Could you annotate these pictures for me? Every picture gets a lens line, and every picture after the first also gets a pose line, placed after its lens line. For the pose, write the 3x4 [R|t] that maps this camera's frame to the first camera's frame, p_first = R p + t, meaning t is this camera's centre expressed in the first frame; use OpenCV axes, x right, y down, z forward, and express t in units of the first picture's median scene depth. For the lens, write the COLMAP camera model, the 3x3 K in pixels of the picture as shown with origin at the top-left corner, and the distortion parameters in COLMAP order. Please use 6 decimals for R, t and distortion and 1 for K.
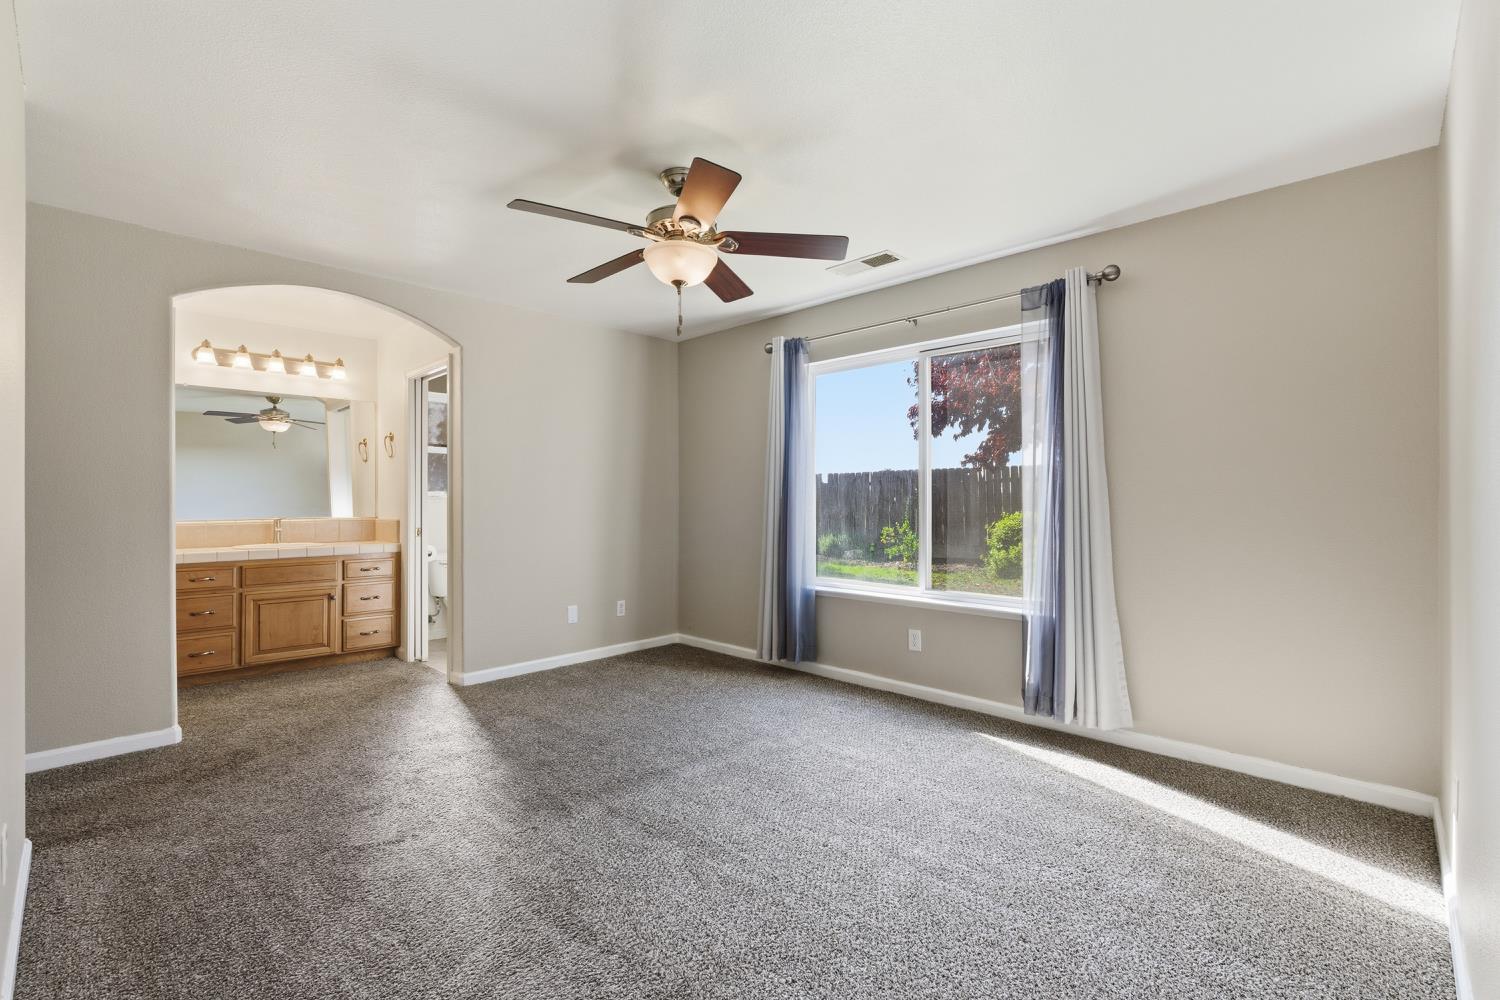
lens RADIAL K [[666.0, 0, 749.3], [0, 666.0, 494.0], [0, 0, 1]] dist [-0.005896, 0.001799]
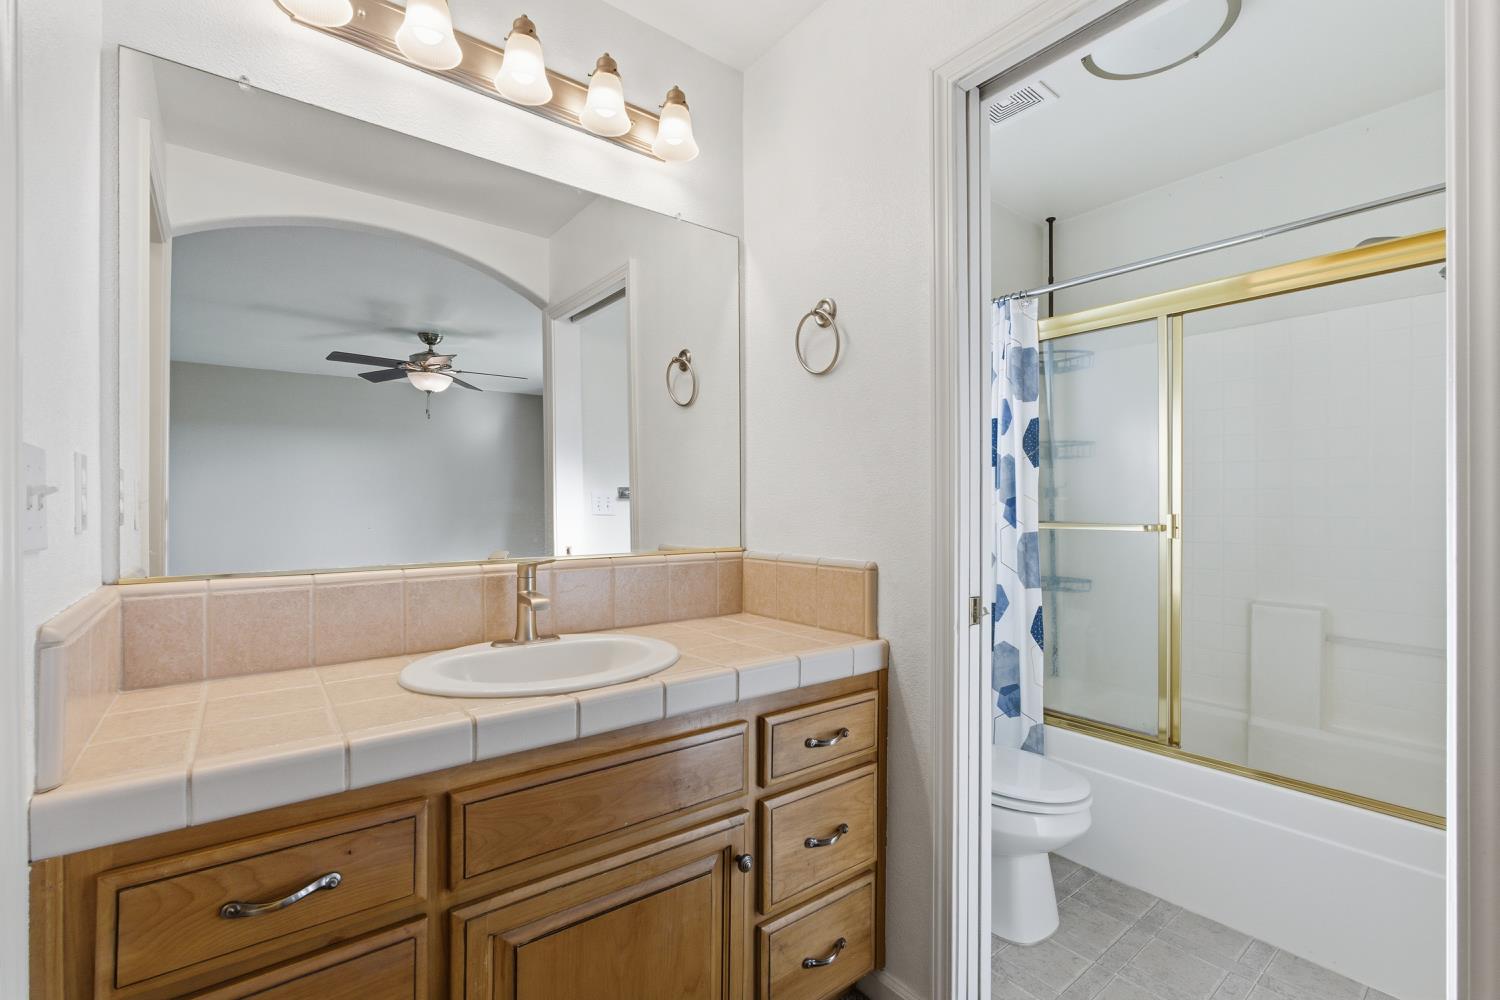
lens RADIAL K [[666.0, 0, 747.9], [0, 666.0, 503.9], [0, 0, 1]] dist [-0.005896, 0.001799]
pose [[0.991055, 0.010281, -0.133057, -0.450447], [-0.008362, 0.999853, 0.014975, 0.004724], [0.133191, -0.013729, 0.990995, 0.561714]]
